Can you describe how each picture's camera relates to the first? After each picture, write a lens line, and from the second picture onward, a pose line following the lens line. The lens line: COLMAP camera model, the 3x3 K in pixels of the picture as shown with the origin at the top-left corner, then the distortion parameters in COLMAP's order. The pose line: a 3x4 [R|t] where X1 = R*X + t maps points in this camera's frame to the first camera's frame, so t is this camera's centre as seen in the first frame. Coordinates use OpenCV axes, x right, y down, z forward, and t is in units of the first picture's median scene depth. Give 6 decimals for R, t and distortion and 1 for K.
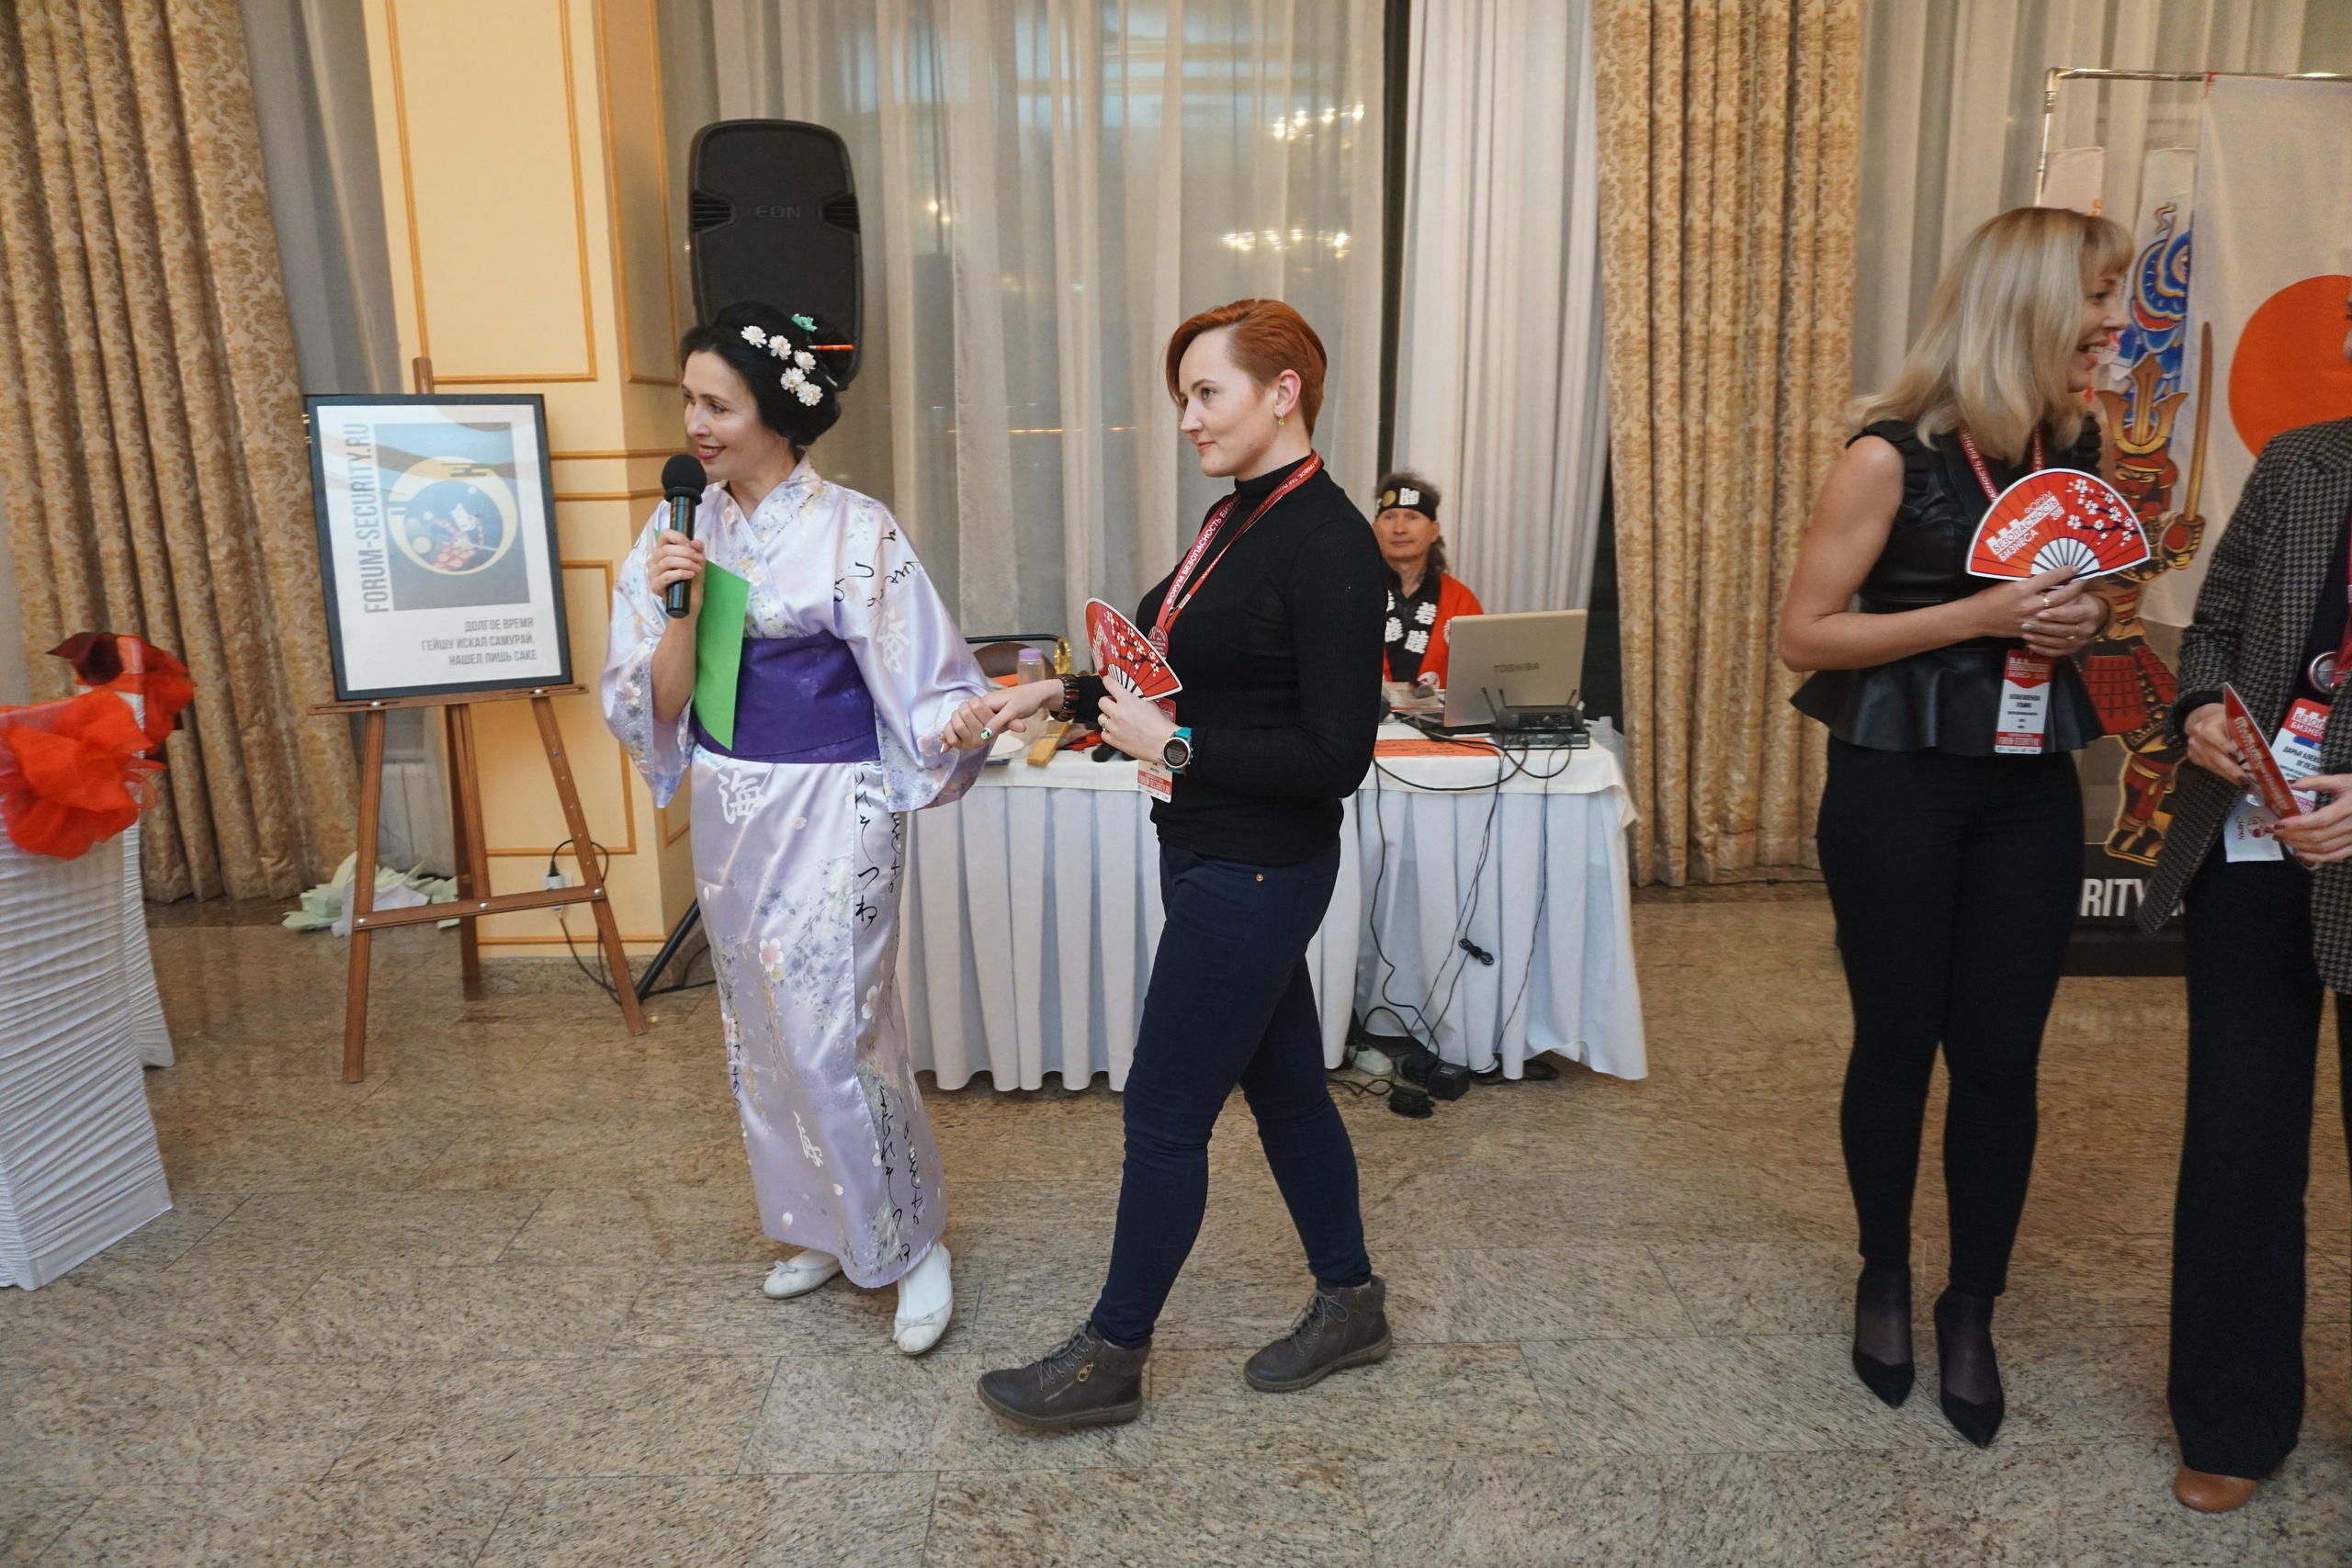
lens RADIAL K [[1562.1, 0, 1176.5], [0, 1562.1, 774.2], [0, 0, 1]] dist [-0.046417, 0.028520]
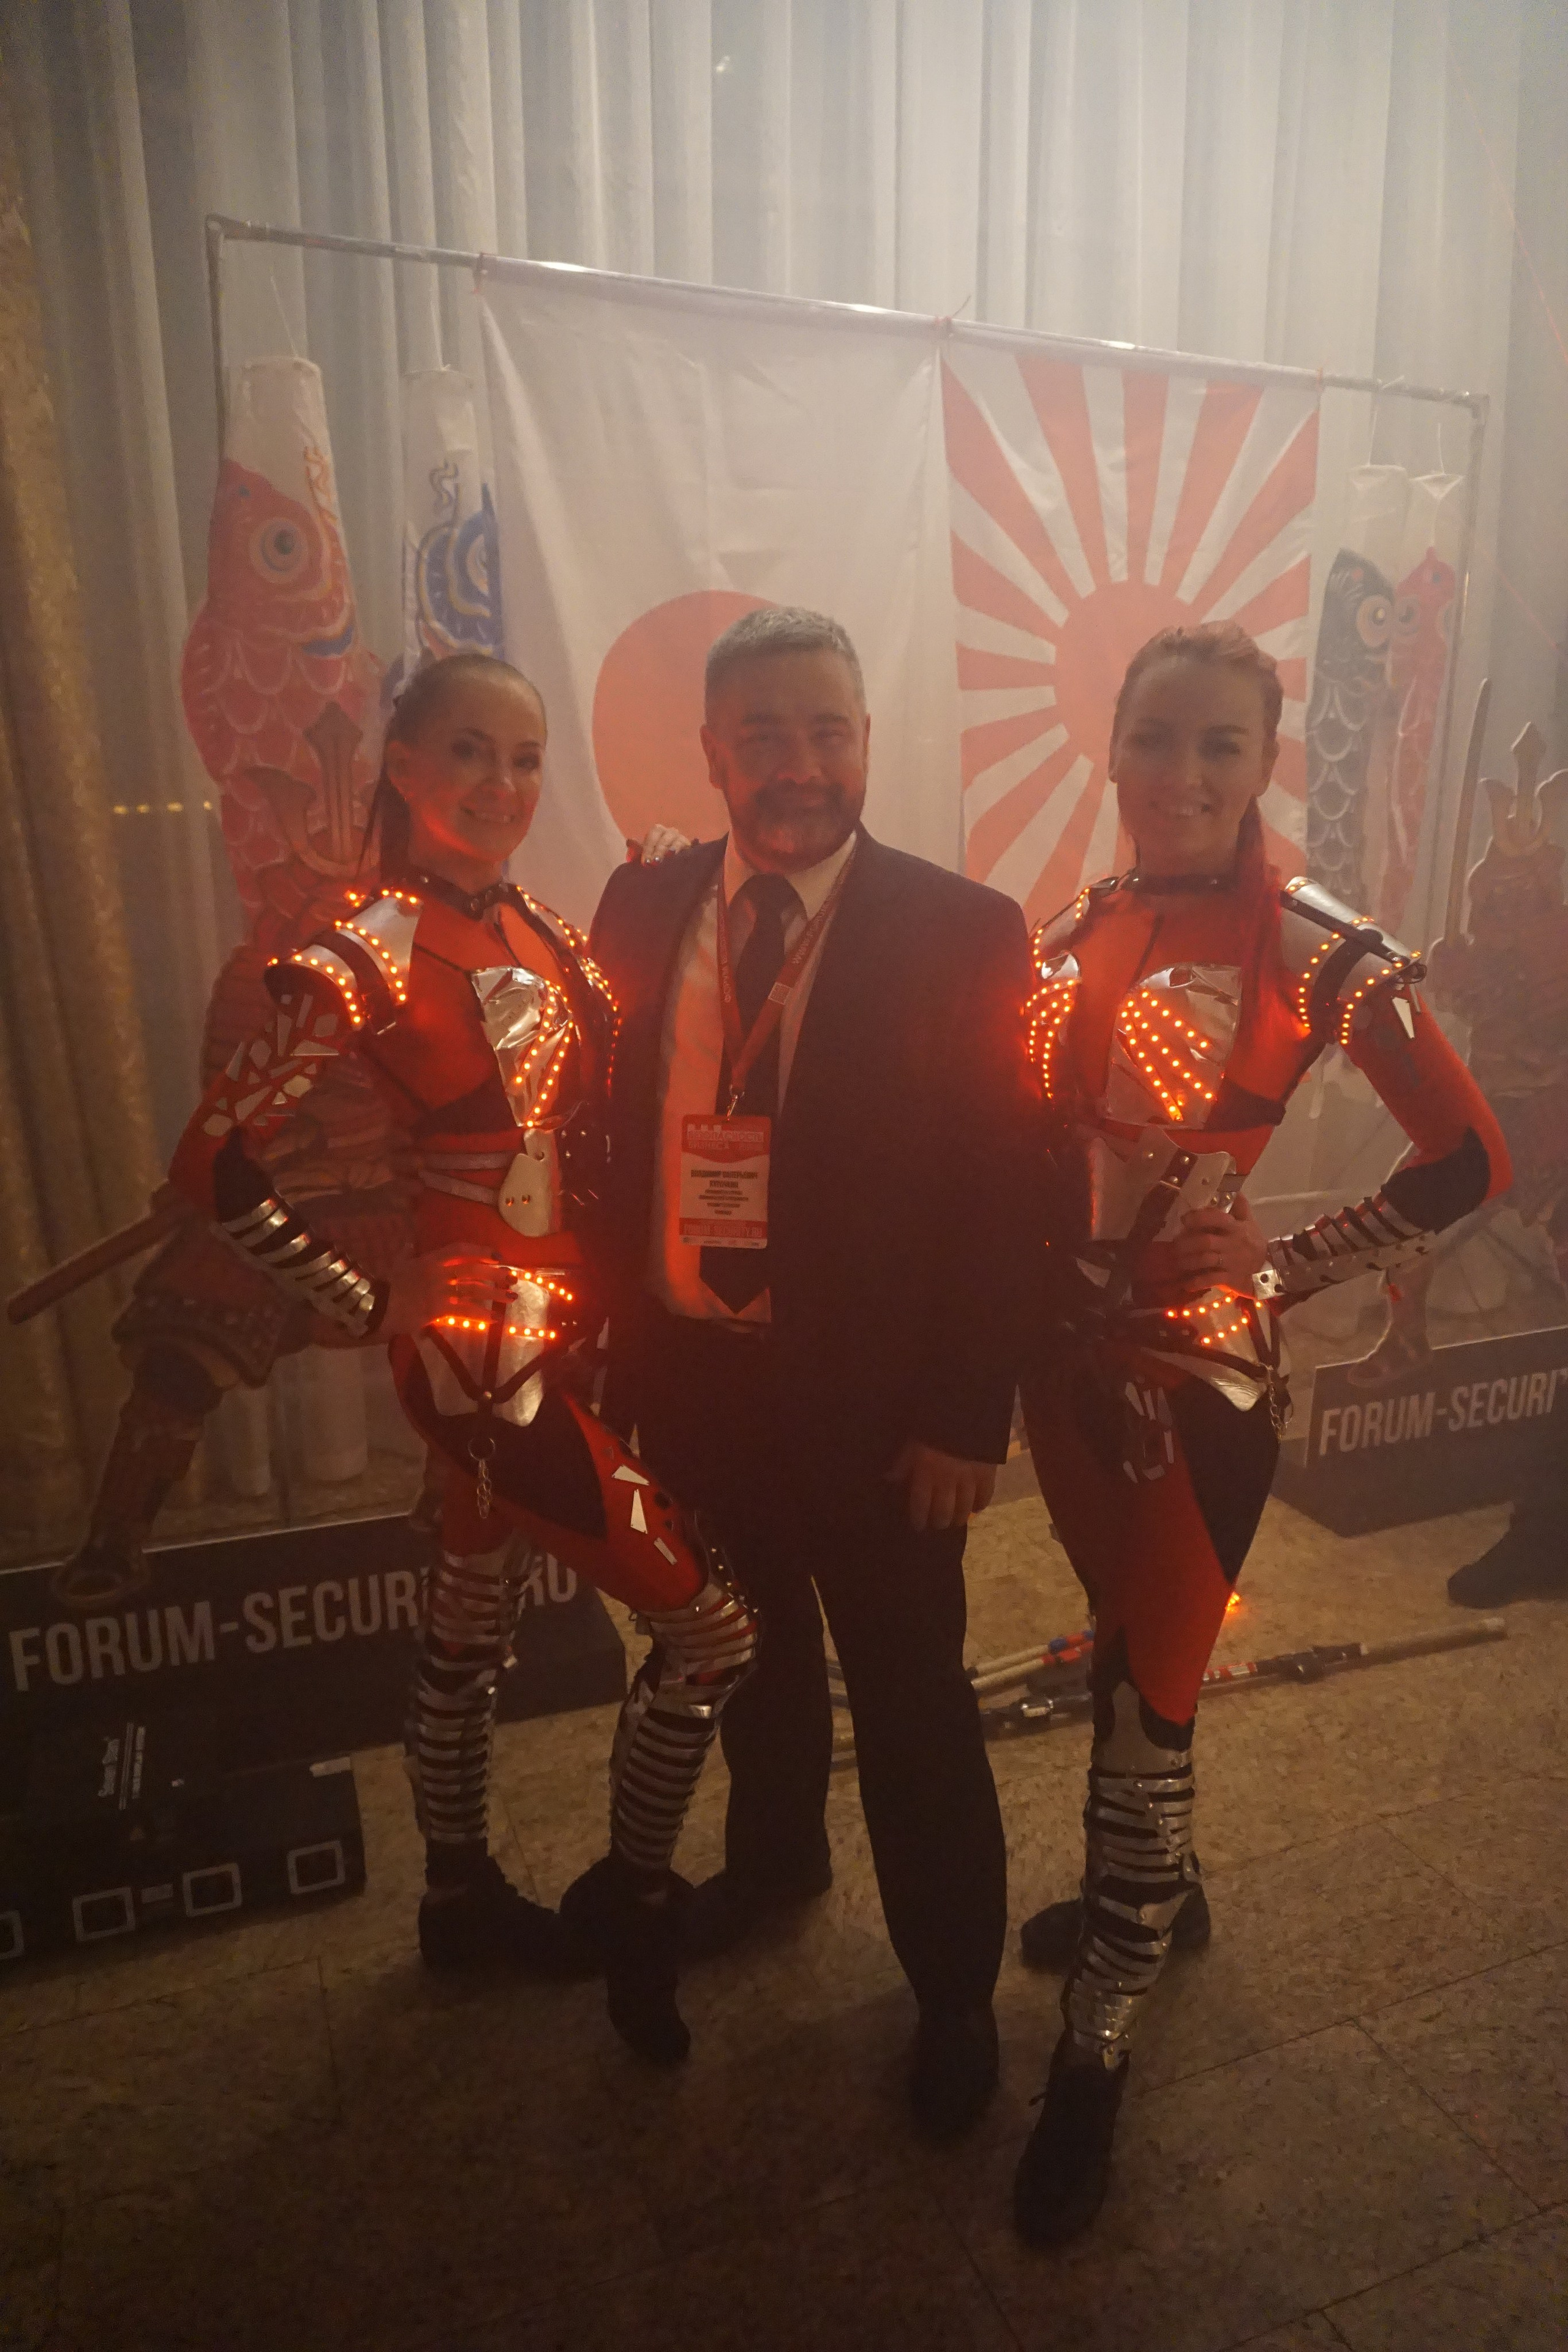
lens RADIAL K [[1562.2, 0, 779.9], [0, 1562.2, 1169.8], [0, 0, 1]] dist [-0.046417, 0.028520]
pose [[0.937194, -0.077451, 0.340100, 0.571287], [0.072190, 0.996995, 0.028118, -0.102649], [-0.341256, -0.001801, 0.939969, 0.392146]]
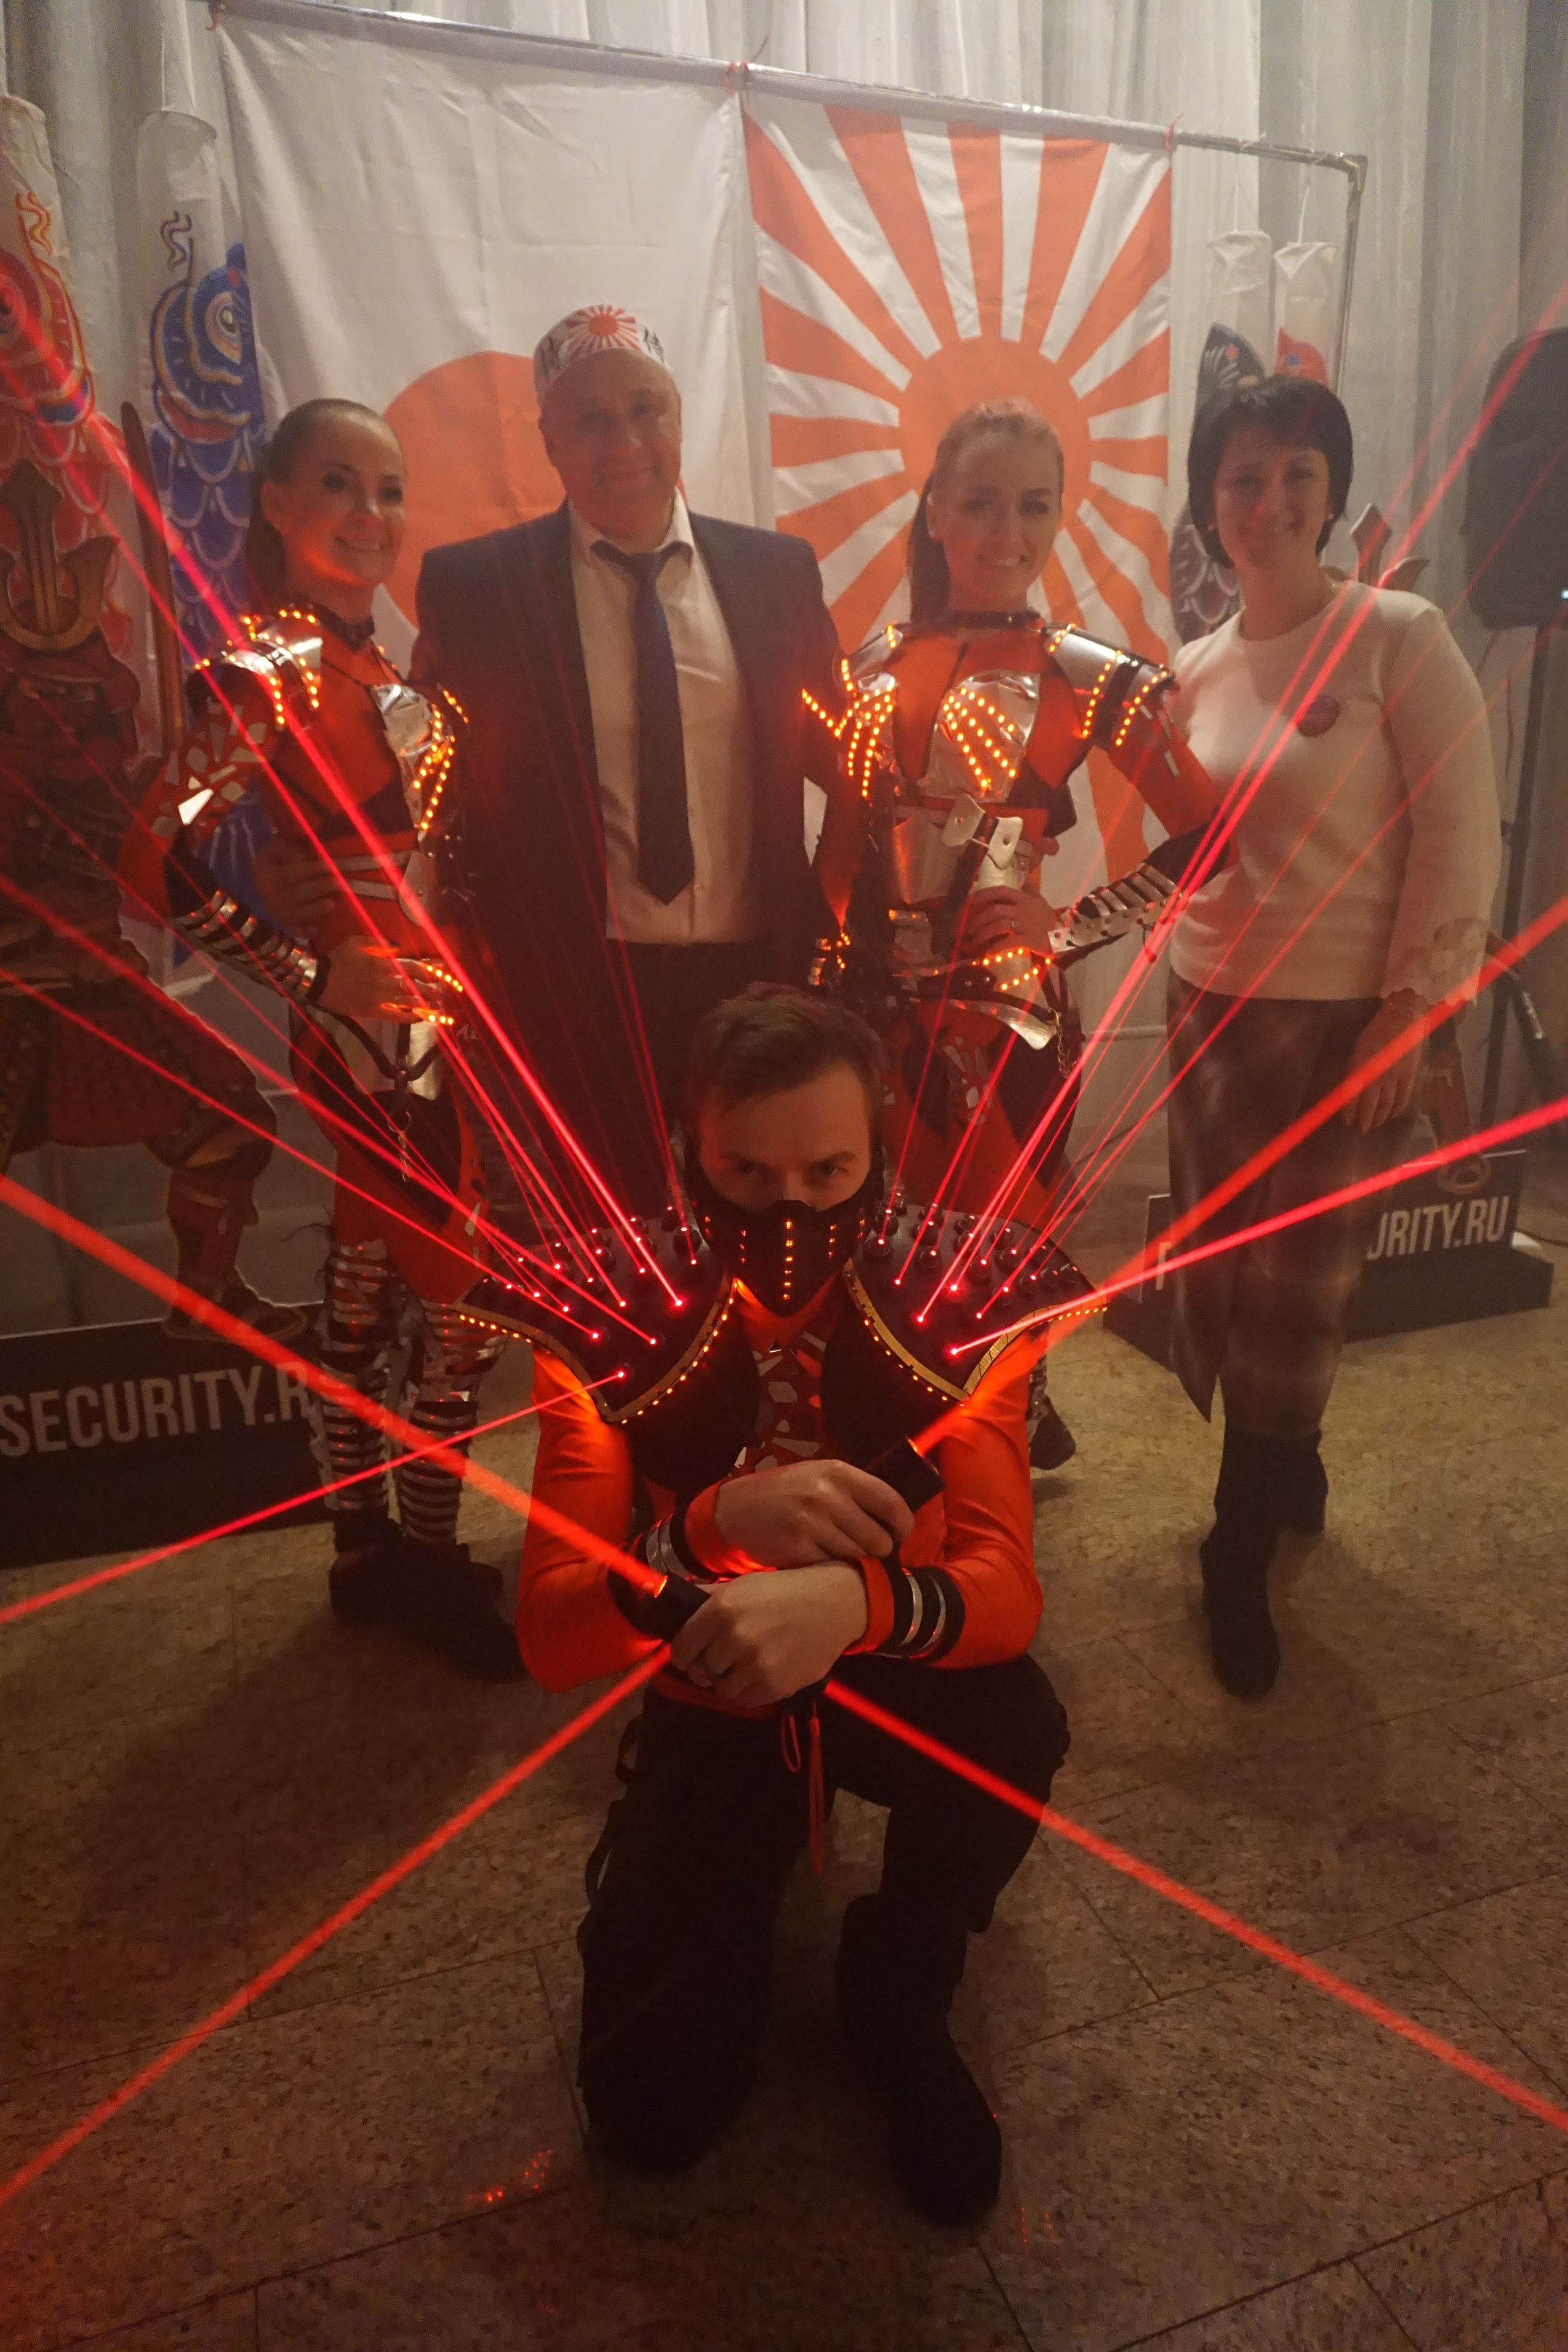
lens RADIAL K [[1562.2, 0, 776.0], [0, 1562.2, 1175.3], [0, 0, 1]] dist [-0.046417, 0.028520]
pose [[0.947772, -0.093512, 0.304932, 0.685749], [0.068699, 0.993466, 0.091134, -0.052130], [-0.311462, -0.065426, 0.948004, 0.376509]]
